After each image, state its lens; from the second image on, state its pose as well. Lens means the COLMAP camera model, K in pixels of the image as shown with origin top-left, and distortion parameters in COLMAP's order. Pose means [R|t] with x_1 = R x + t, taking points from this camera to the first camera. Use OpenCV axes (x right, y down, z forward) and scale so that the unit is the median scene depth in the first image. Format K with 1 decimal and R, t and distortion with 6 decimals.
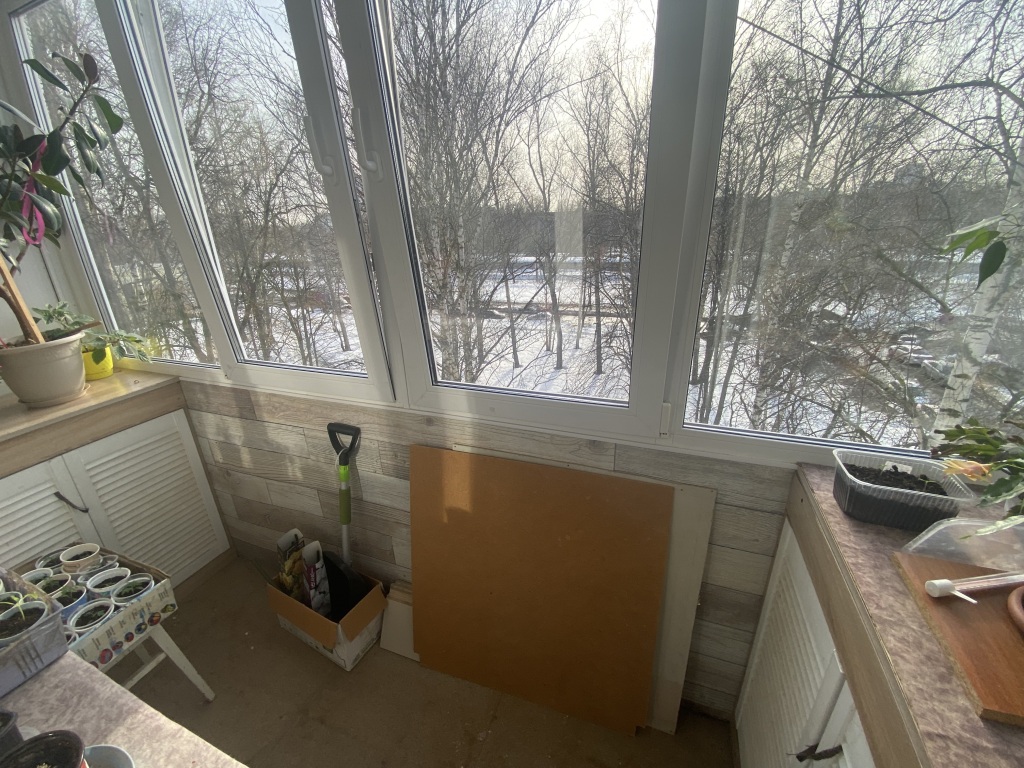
lens RADIAL K [[411.9, 0, 509.4], [0, 411.9, 382.3], [0, 0, 1]] dist [0.014947, -0.016865]
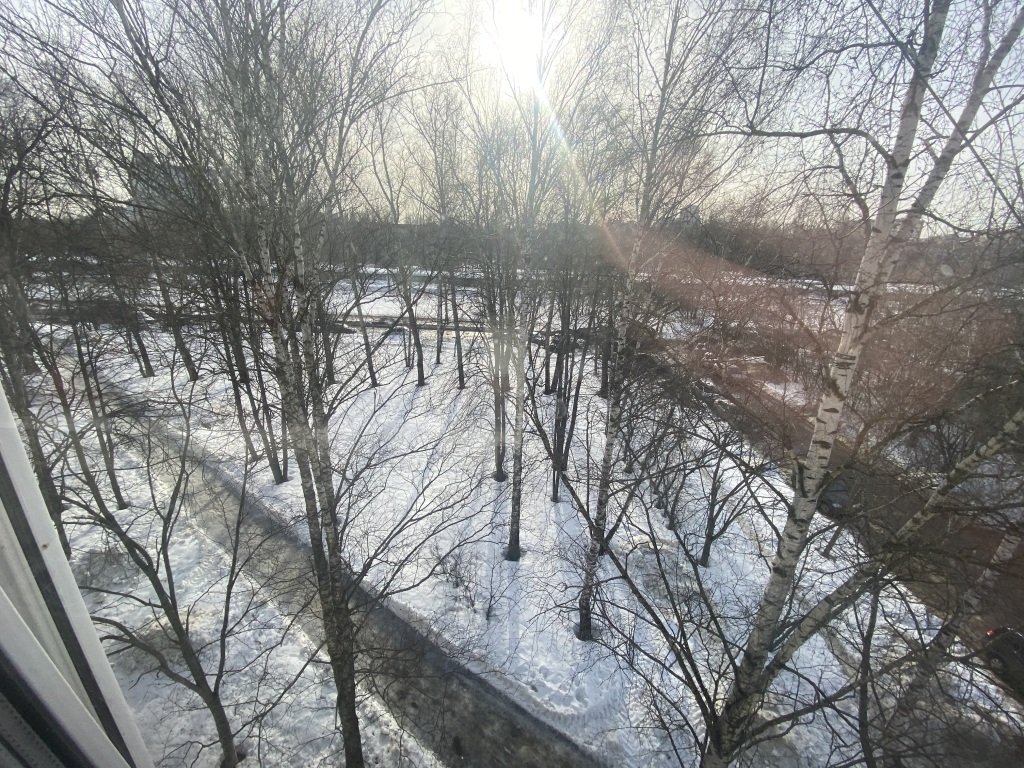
lens RADIAL K [[411.9, 0, 513.1], [0, 411.9, 383.5], [0, 0, 1]] dist [0.014947, -0.016865]
pose [[0.939482, -0.056273, 0.337944, -0.012413], [0.065527, 0.997722, -0.016029, -0.053701], [-0.336272, 0.037204, 0.941030, 0.118555]]
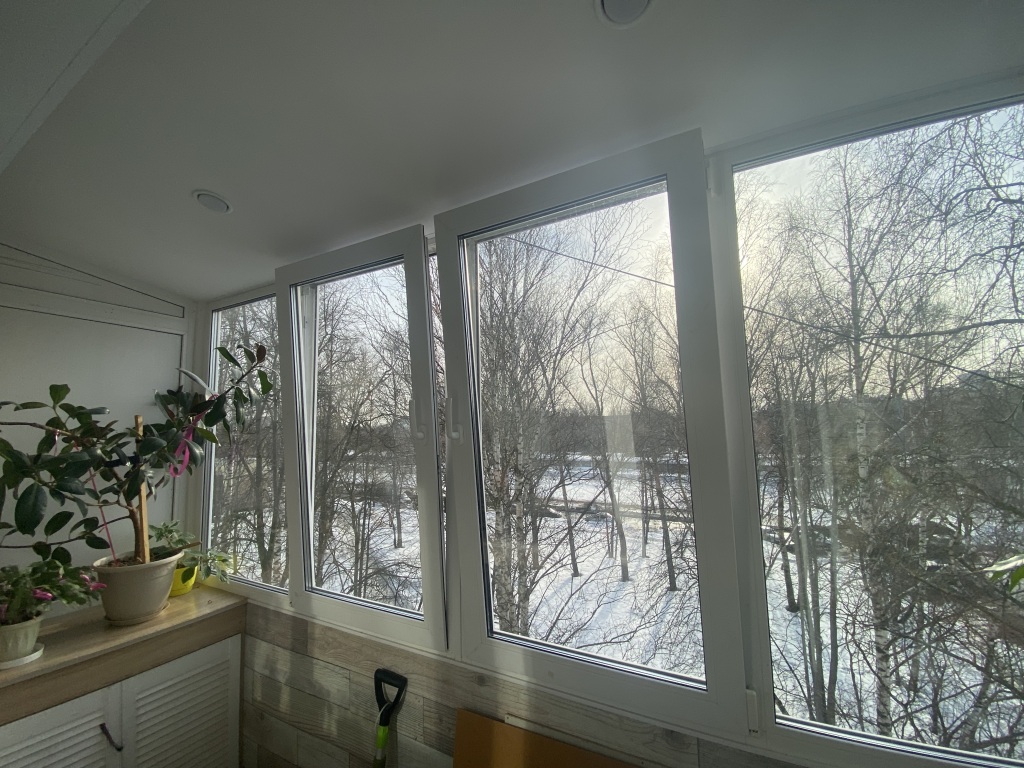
lens RADIAL K [[411.9, 0, 508.4], [0, 411.9, 387.2], [0, 0, 1]] dist [0.014947, -0.016865]
pose [[0.990599, -0.009439, -0.136474, -0.000582], [-0.051885, 0.897155, -0.438659, -0.016370], [0.126578, 0.441616, 0.888230, -0.018010]]
